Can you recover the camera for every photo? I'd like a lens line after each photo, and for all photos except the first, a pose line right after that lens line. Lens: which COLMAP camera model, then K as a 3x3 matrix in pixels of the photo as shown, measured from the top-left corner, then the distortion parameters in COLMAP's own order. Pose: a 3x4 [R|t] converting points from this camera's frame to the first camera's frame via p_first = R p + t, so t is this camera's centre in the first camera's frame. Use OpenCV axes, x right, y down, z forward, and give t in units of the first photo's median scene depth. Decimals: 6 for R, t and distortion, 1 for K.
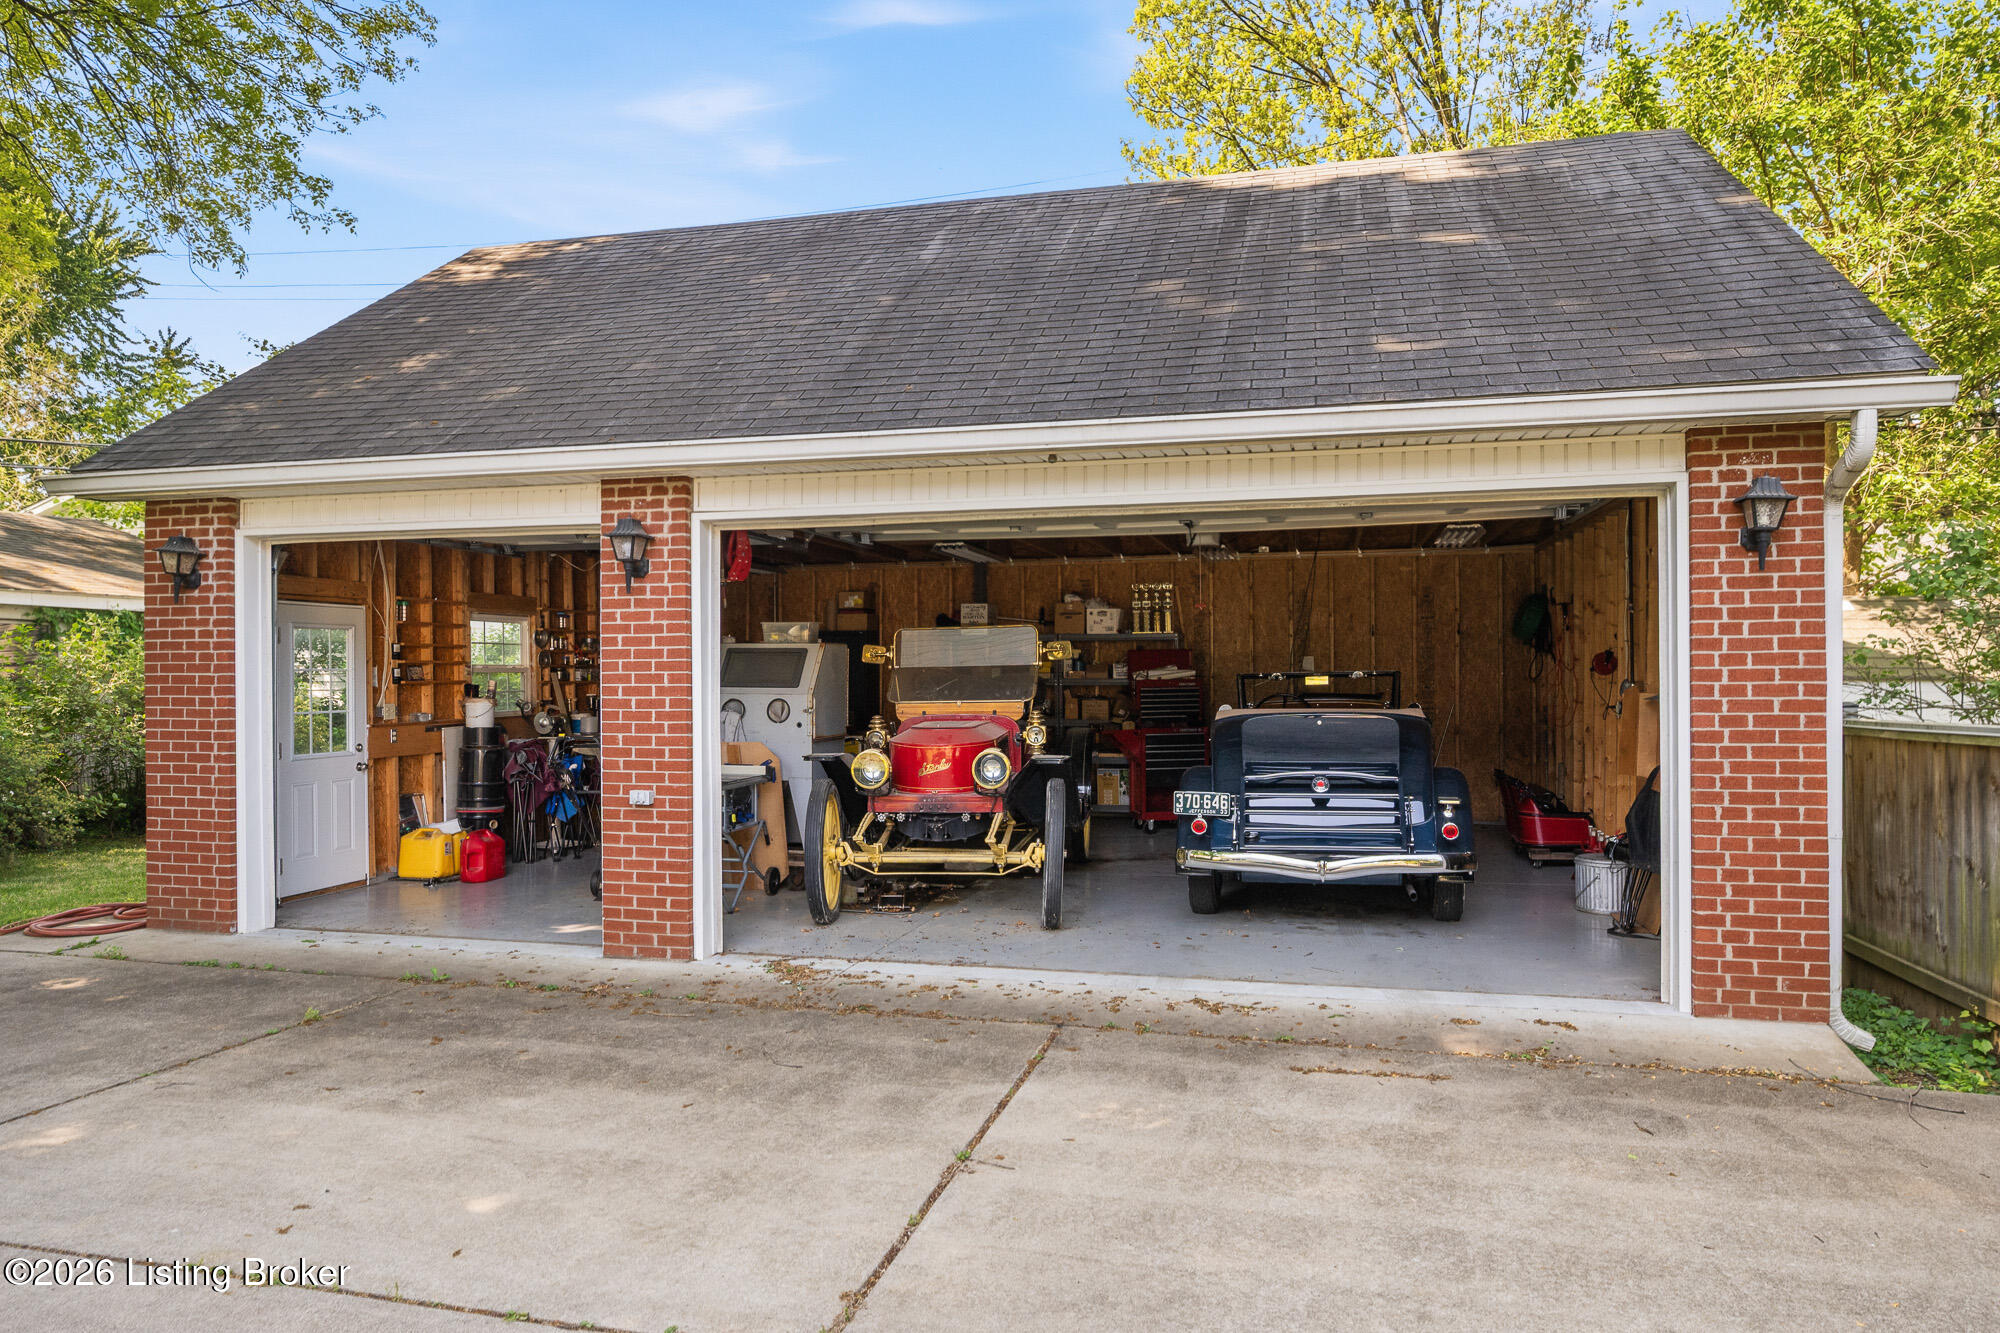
lens RADIAL K [[1299.4, 0, 990.3], [0, 1299.4, 664.6], [0, 0, 1]] dist [-0.004913, -0.000616]
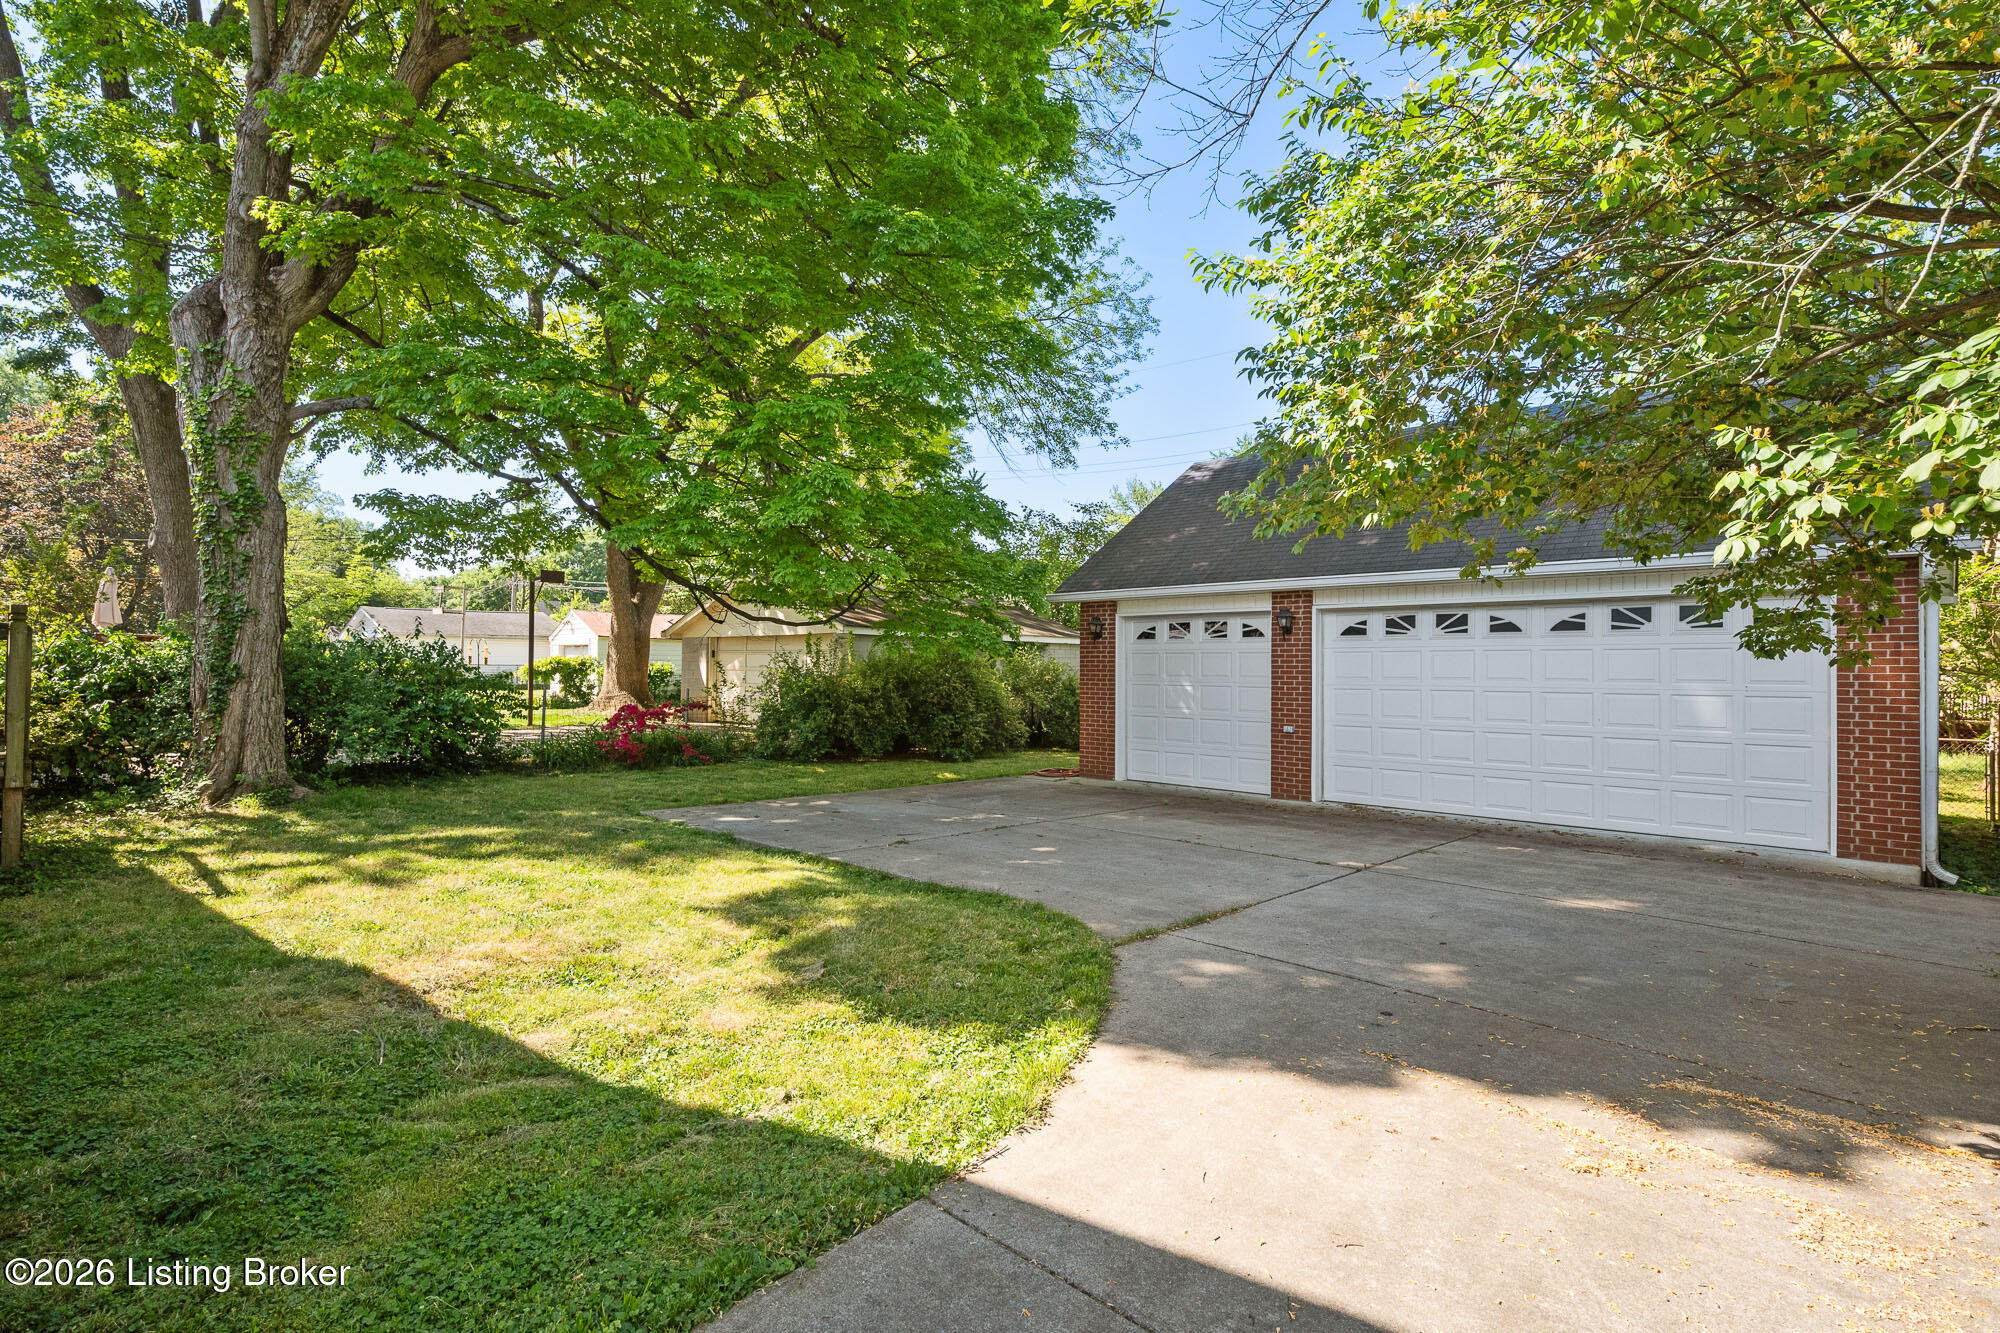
lens RADIAL K [[978.3, 0, 997.0], [0, 978.3, 665.5], [0, 0, 1]] dist [0.013493, 0.000578]
pose [[0.869998, 0.009003, -0.492973, 0.170683], [-0.009045, 0.999956, 0.002299, -0.013157], [0.492972, 0.002459, 0.870042, -0.953478]]
